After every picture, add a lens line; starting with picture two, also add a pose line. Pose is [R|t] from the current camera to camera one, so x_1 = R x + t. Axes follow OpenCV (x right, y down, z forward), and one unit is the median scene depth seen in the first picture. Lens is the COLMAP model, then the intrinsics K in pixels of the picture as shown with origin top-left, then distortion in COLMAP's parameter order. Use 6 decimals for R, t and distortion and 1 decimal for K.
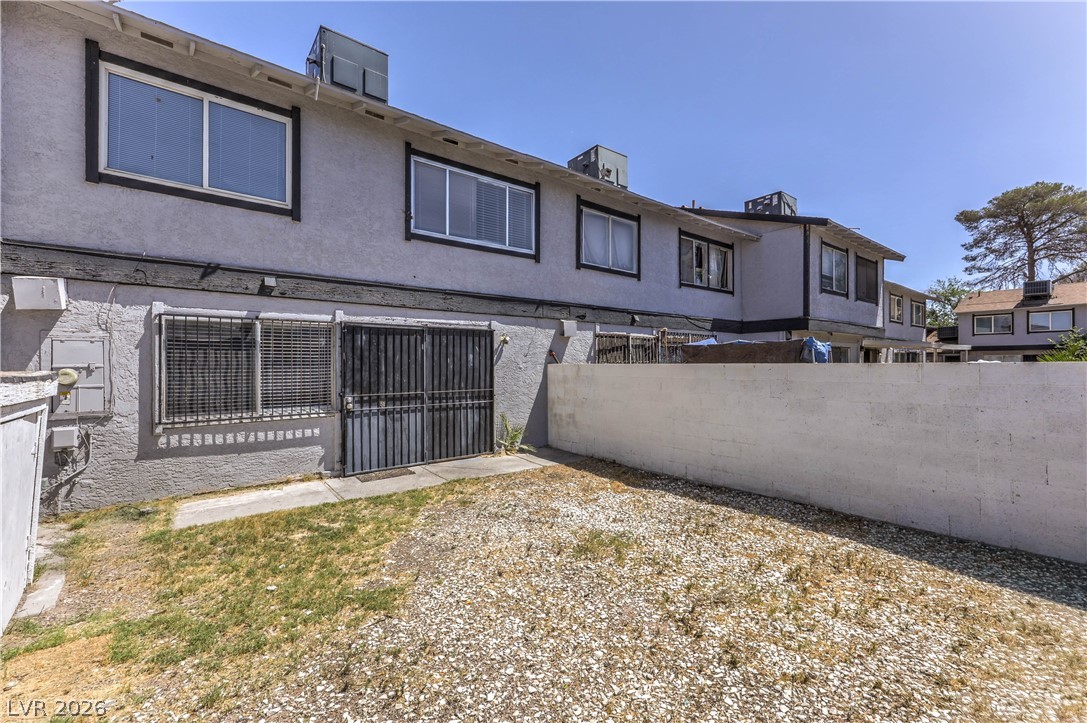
lens RADIAL K [[461.2, 0, 561.8], [0, 461.2, 366.4], [0, 0, 1]] dist [0.001617, 0.000115]
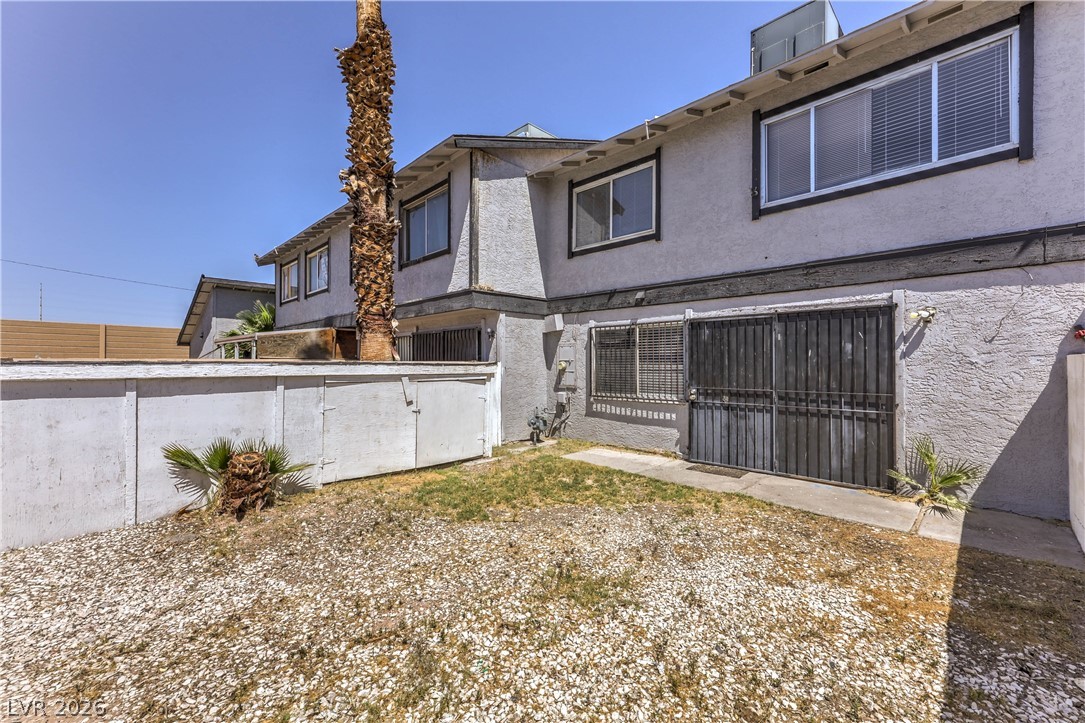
lens RADIAL K [[442.8, 0, 542.5], [0, 442.8, 361.5], [0, 0, 1]] dist [-0.000029, 0.000032]
pose [[0.089108, 0.000792, -0.996022, 0.550112], [-0.001844, 0.999998, 0.000631, 0.003503], [0.996020, 0.001780, 0.089109, 0.576702]]
